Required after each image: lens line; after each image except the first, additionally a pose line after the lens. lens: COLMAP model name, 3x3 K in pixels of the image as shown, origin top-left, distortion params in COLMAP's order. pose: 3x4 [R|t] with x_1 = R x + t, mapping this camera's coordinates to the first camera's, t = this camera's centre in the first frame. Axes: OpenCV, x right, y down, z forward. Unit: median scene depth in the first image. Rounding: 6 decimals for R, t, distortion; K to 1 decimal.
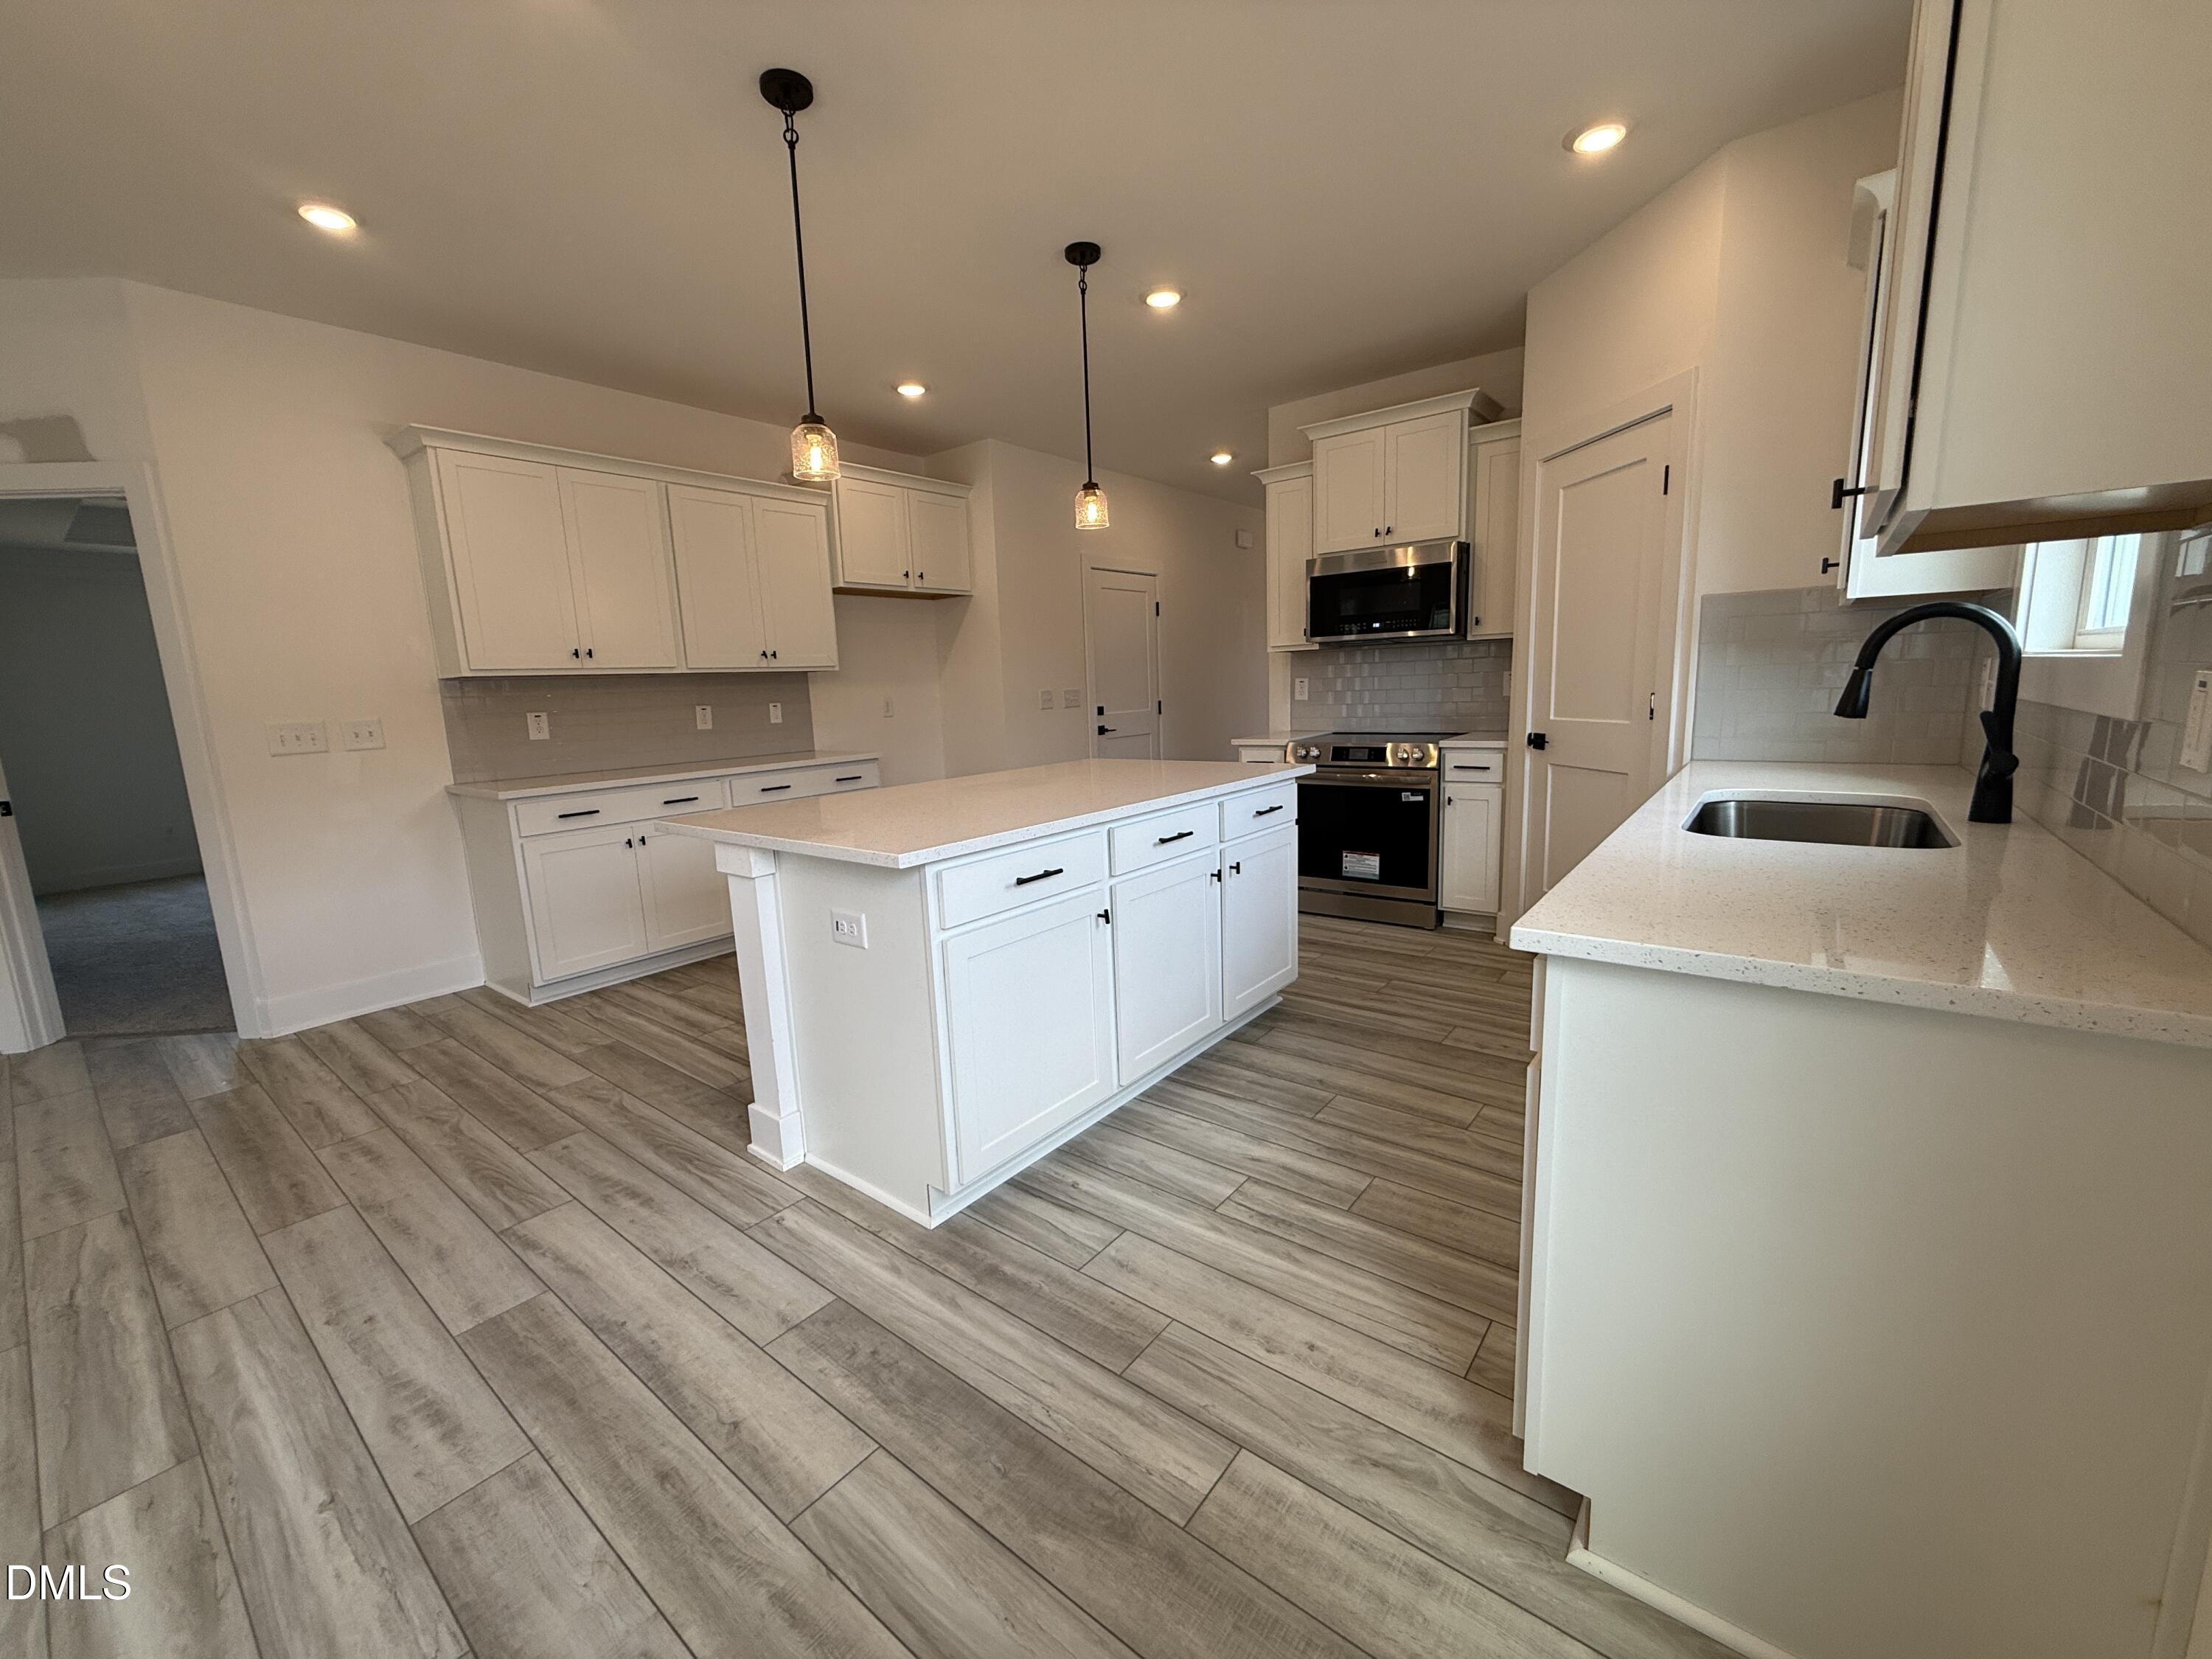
lens RADIAL K [[883.9, 0, 1101.1], [0, 883.9, 831.1], [0, 0, 1]] dist [-0.000475, 0.000208]
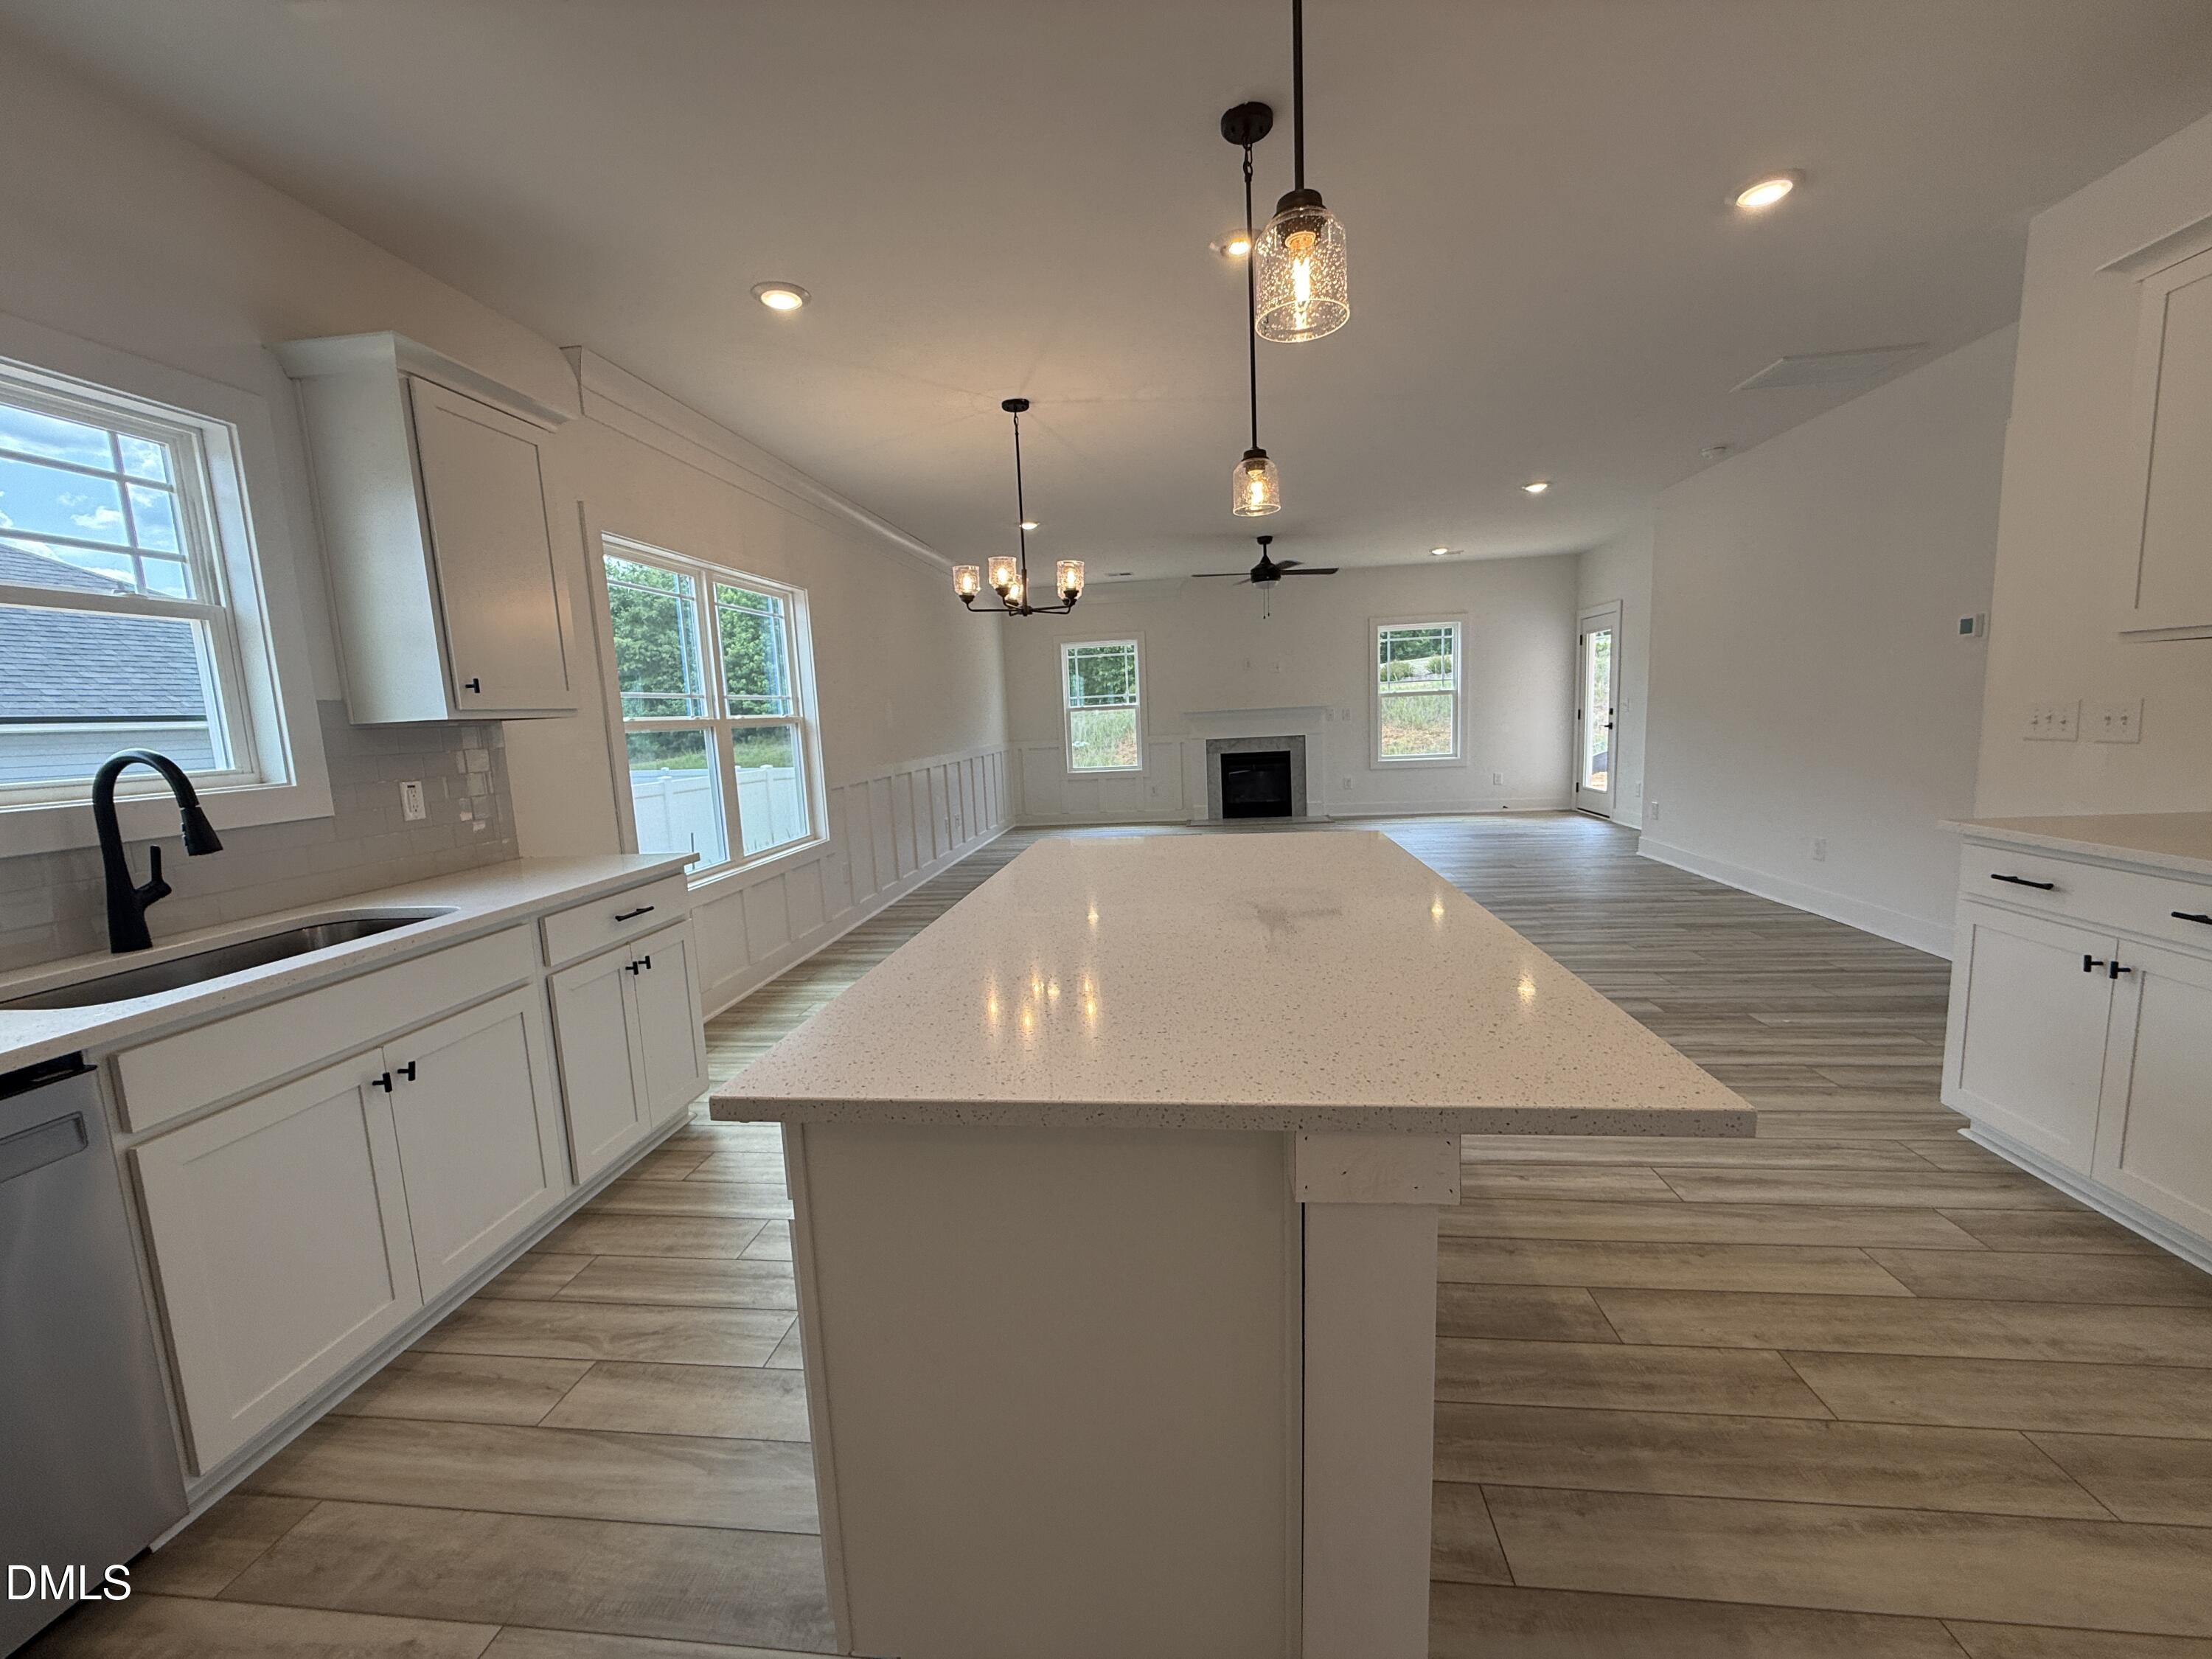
lens RADIAL K [[883.9, 0, 1101.1], [0, 883.9, 831.1], [0, 0, 1]] dist [-0.000475, 0.000208]
pose [[-0.845223, 0.148365, -0.513406, 0.329661], [-0.009022, 0.956592, 0.291289, -0.303066], [0.534338, 0.250836, -0.807196, 1.564814]]
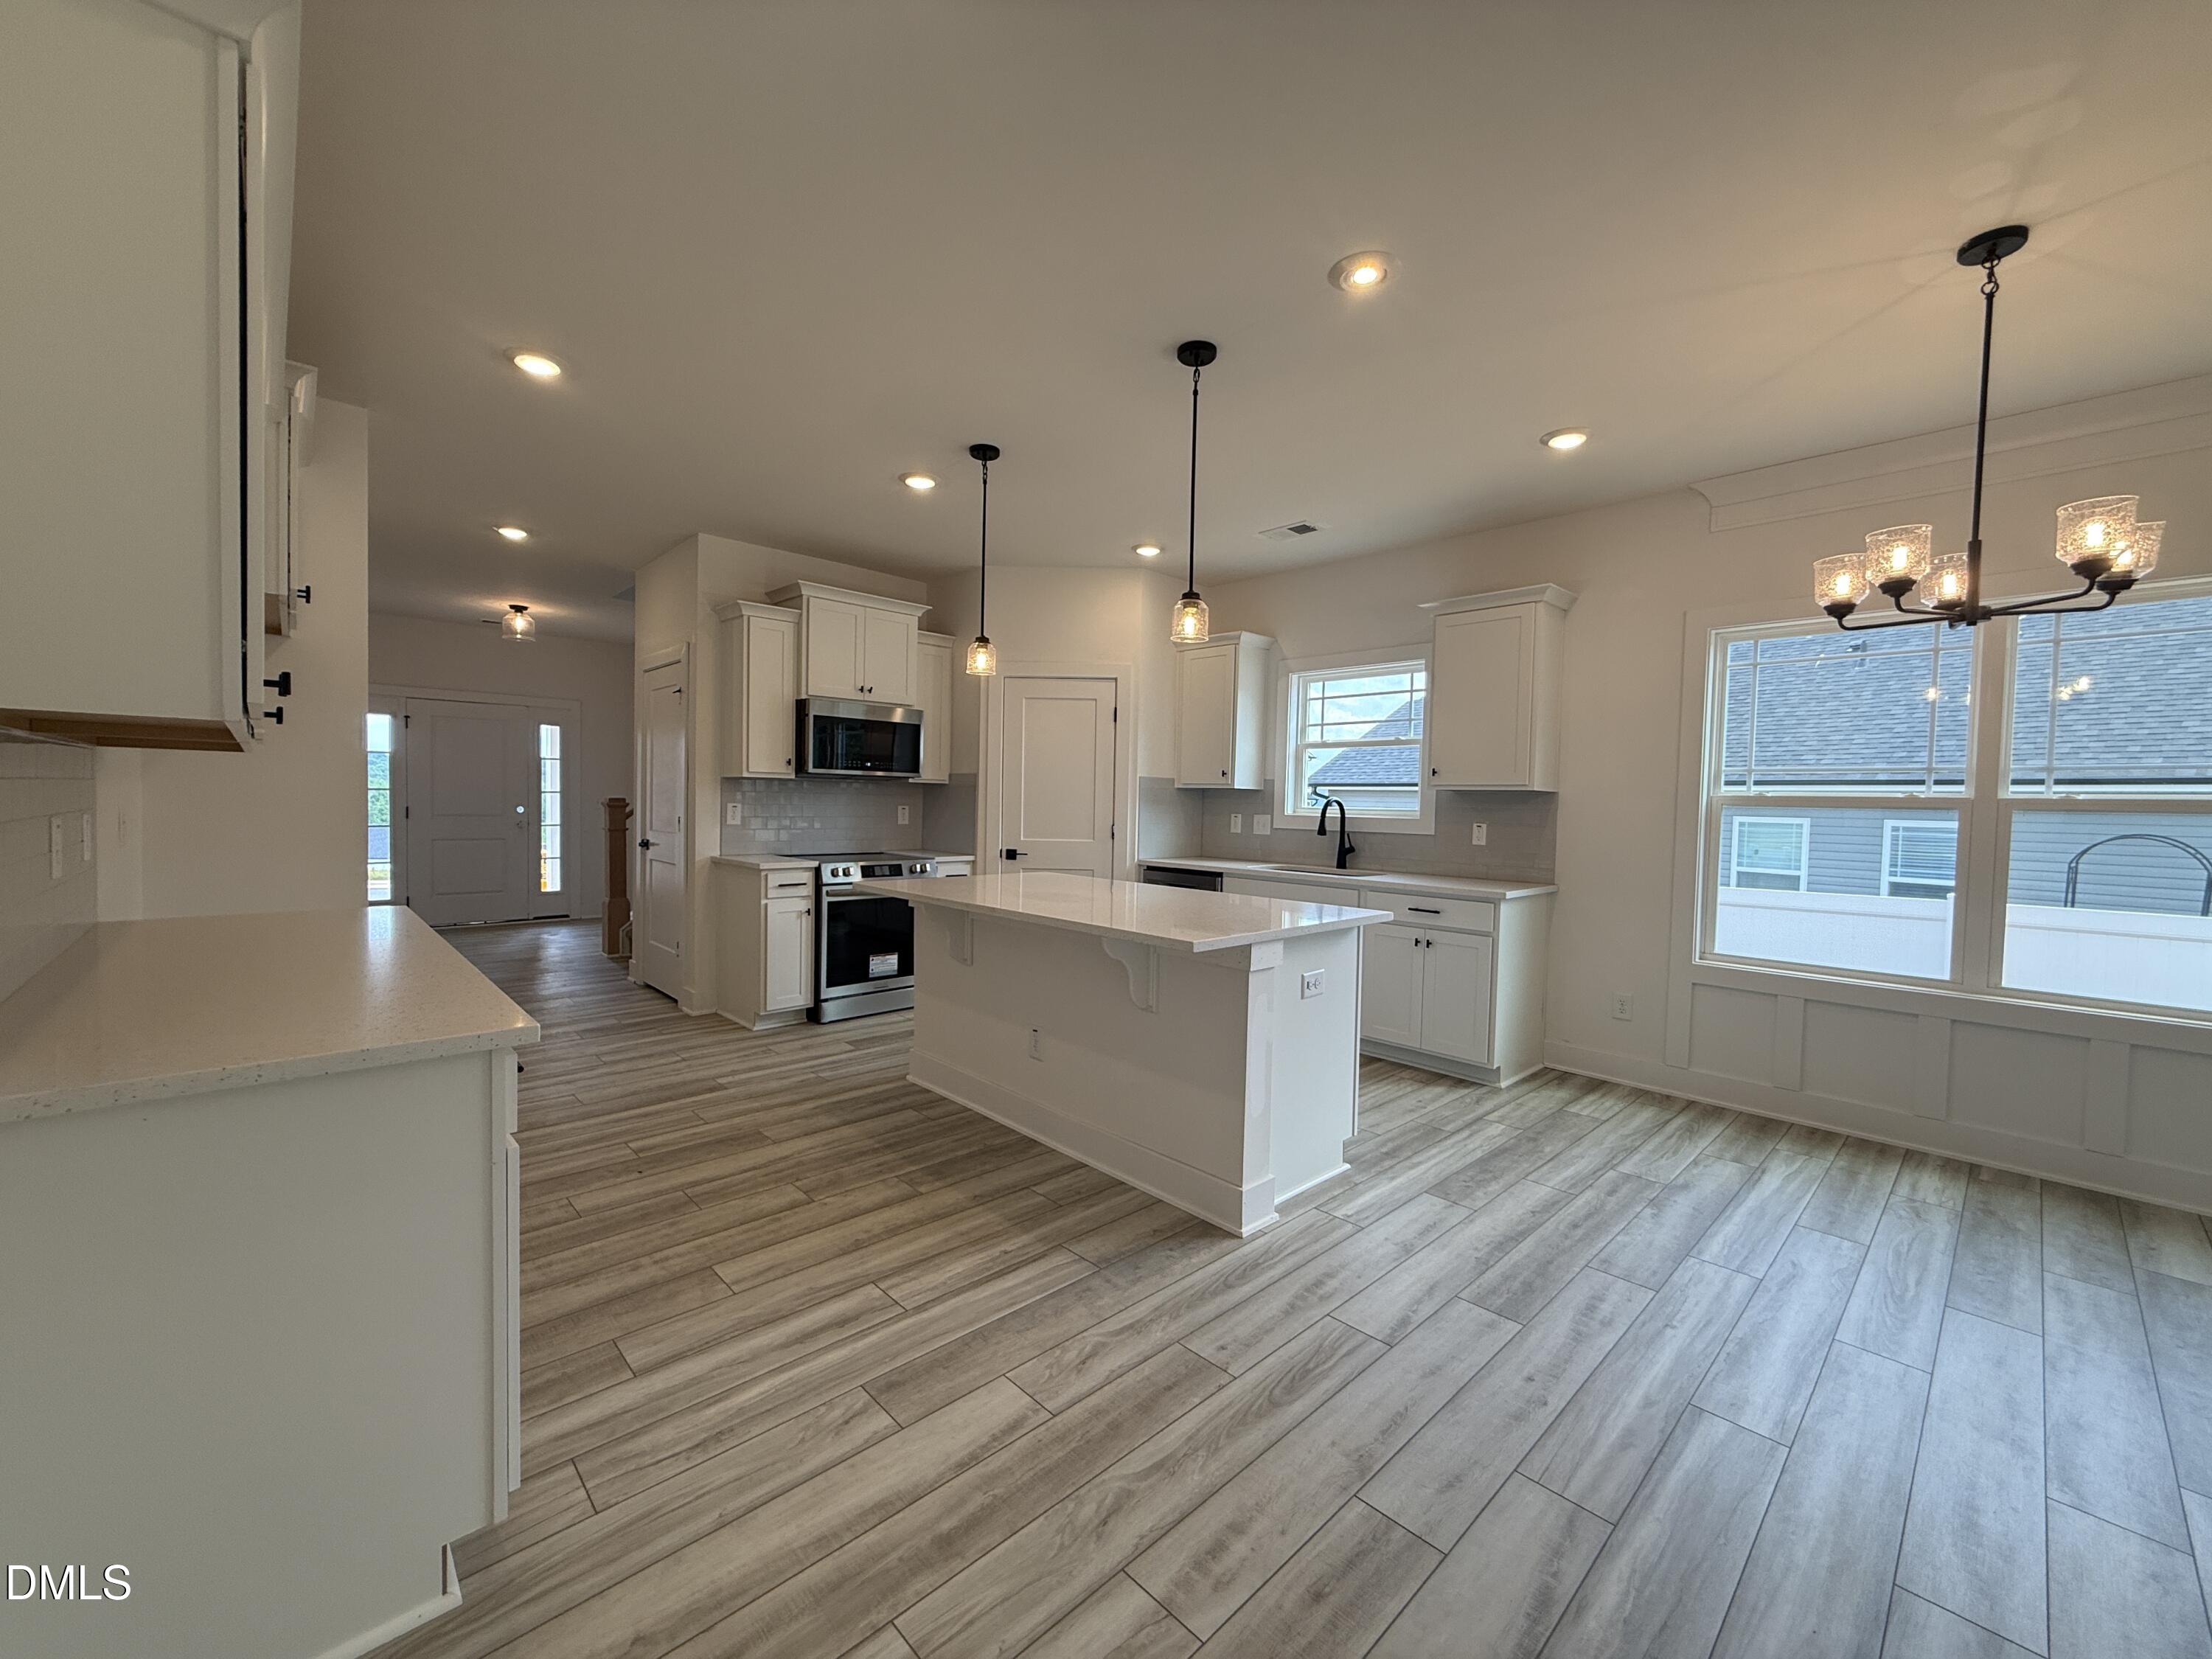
lens RADIAL K [[883.9, 0, 1101.1], [0, 883.9, 831.1], [0, 0, 1]] dist [-0.000475, 0.000208]
pose [[0.137291, 0.006499, 0.990510, -1.353974], [0.137254, 0.990207, -0.025522, -0.110892], [-0.980975, 0.139456, 0.135054, 0.870556]]
